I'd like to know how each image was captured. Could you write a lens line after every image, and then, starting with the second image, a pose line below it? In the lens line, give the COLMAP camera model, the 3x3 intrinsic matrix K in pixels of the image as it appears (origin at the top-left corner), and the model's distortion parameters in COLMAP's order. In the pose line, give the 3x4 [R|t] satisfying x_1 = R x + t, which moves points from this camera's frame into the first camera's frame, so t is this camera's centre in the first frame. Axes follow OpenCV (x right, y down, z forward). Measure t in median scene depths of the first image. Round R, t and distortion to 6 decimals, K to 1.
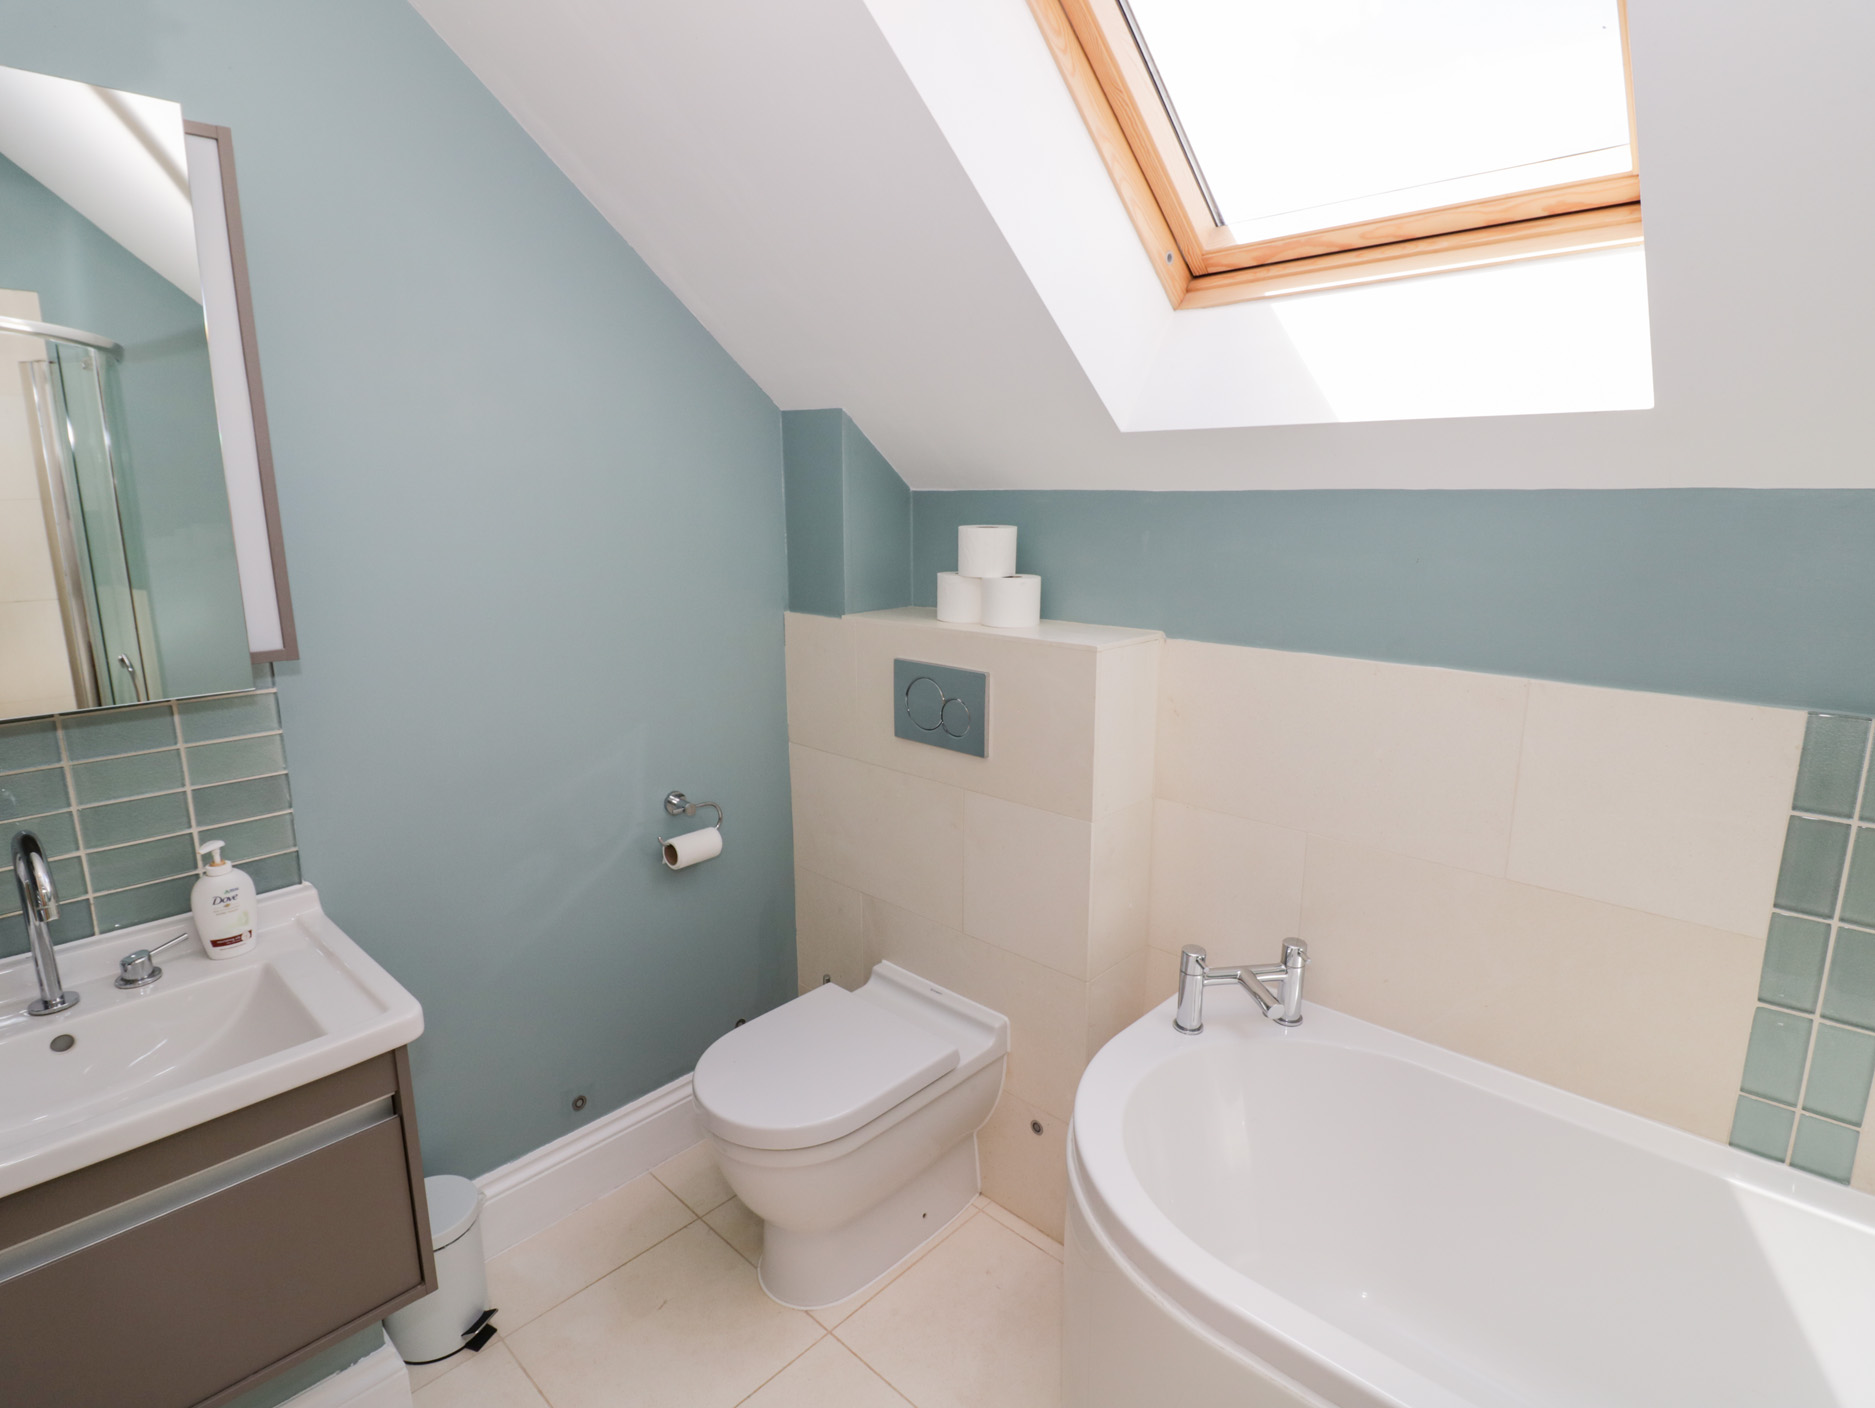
lens RADIAL K [[986.0, 0, 942.4], [0, 986.0, 702.9], [0, 0, 1]] dist [-0.005617, -0.002479]
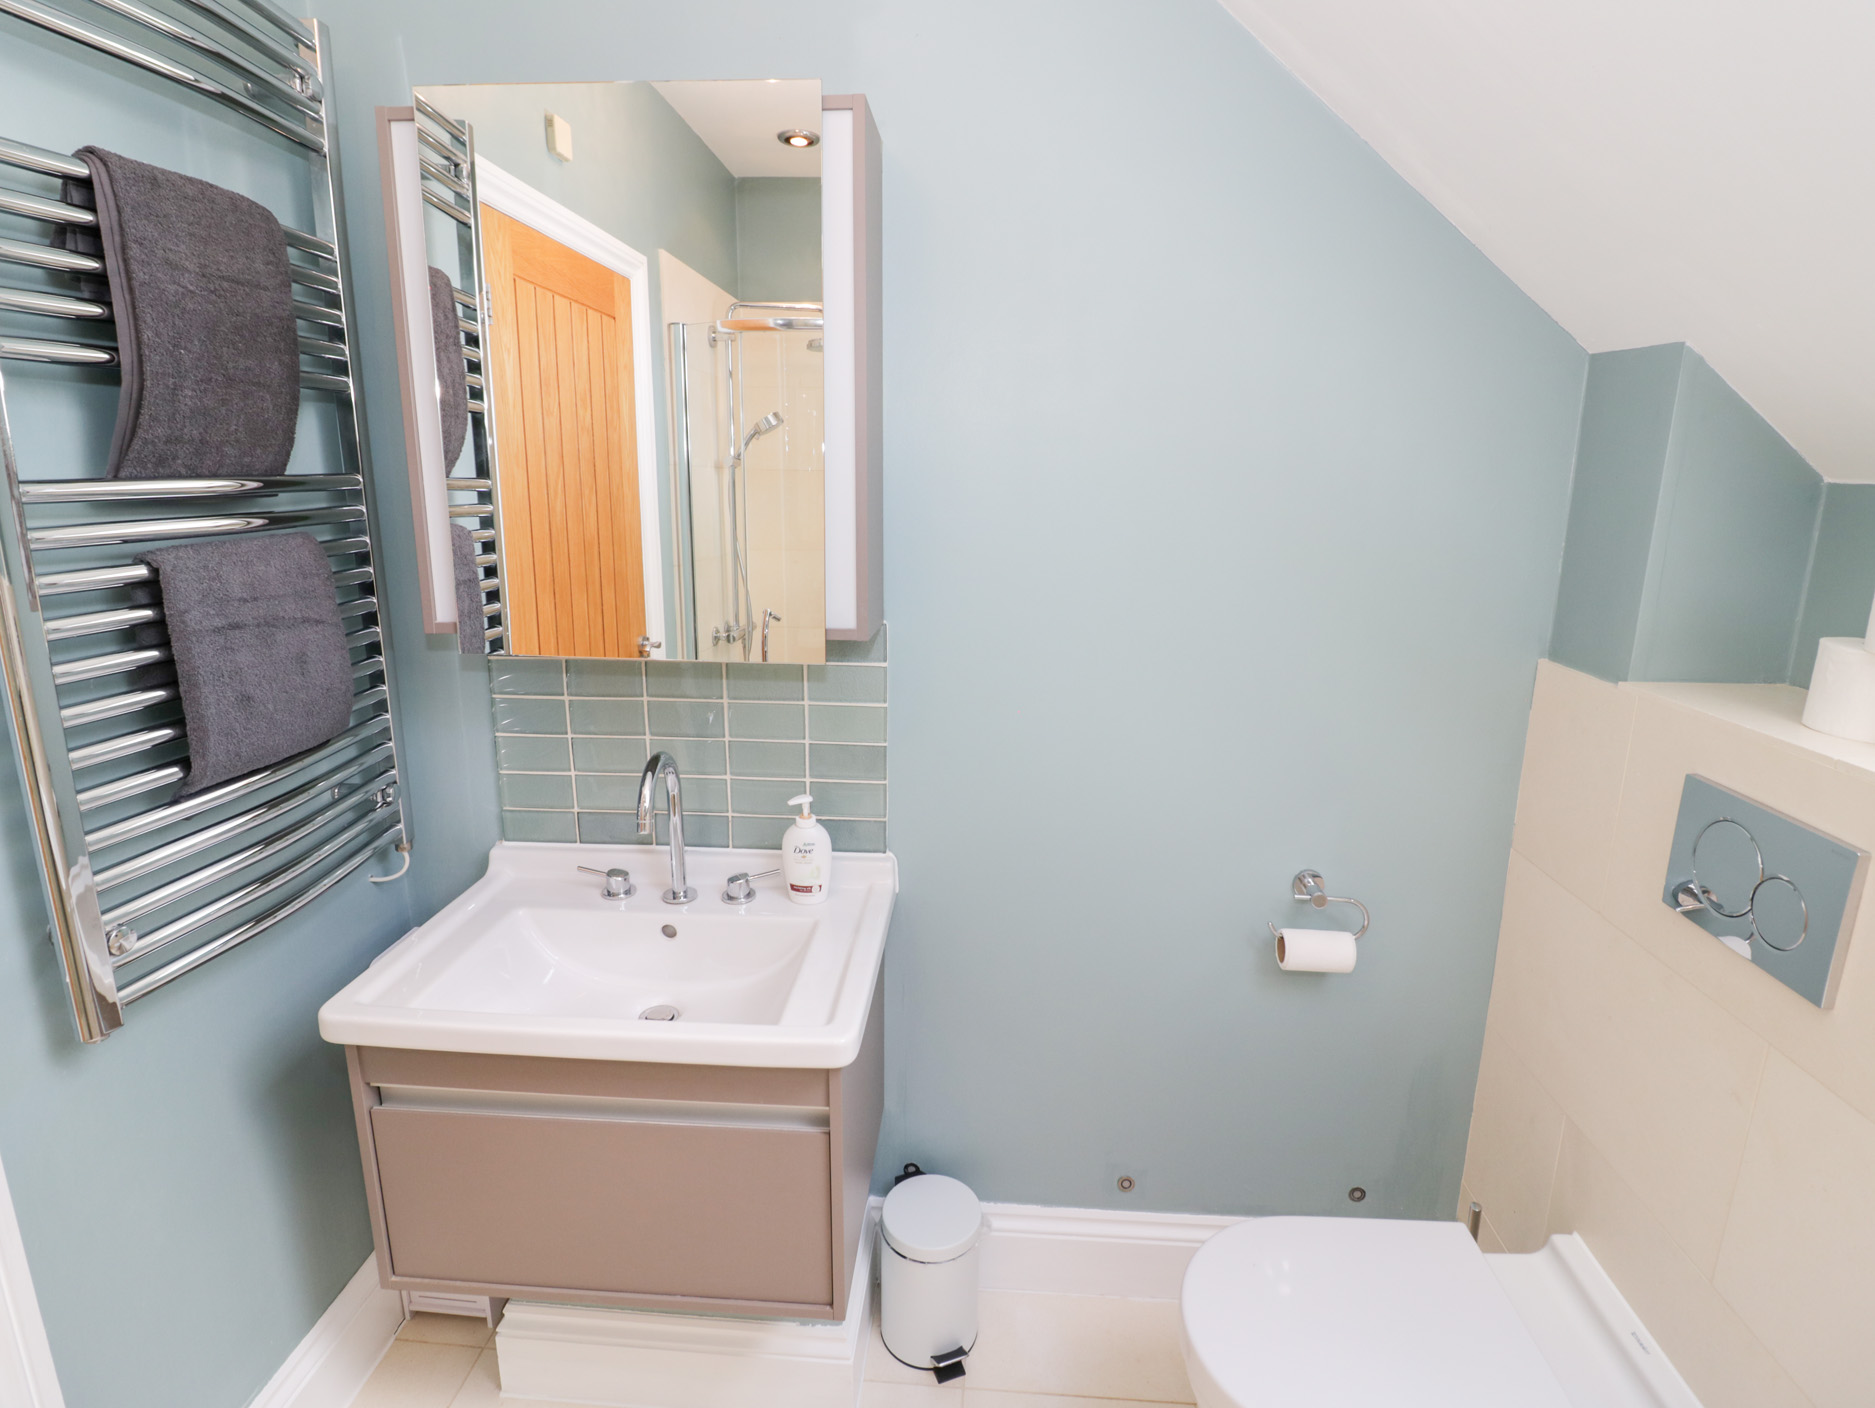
lens RADIAL K [[986.0, 0, 933.5], [0, 986.0, 694.5], [0, 0, 1]] dist [-0.005617, -0.002479]
pose [[0.630950, 0.186329, -0.753116, 0.129004], [-0.176727, 0.979729, 0.094337, -0.088684], [0.755427, 0.073574, 0.651089, 0.386174]]
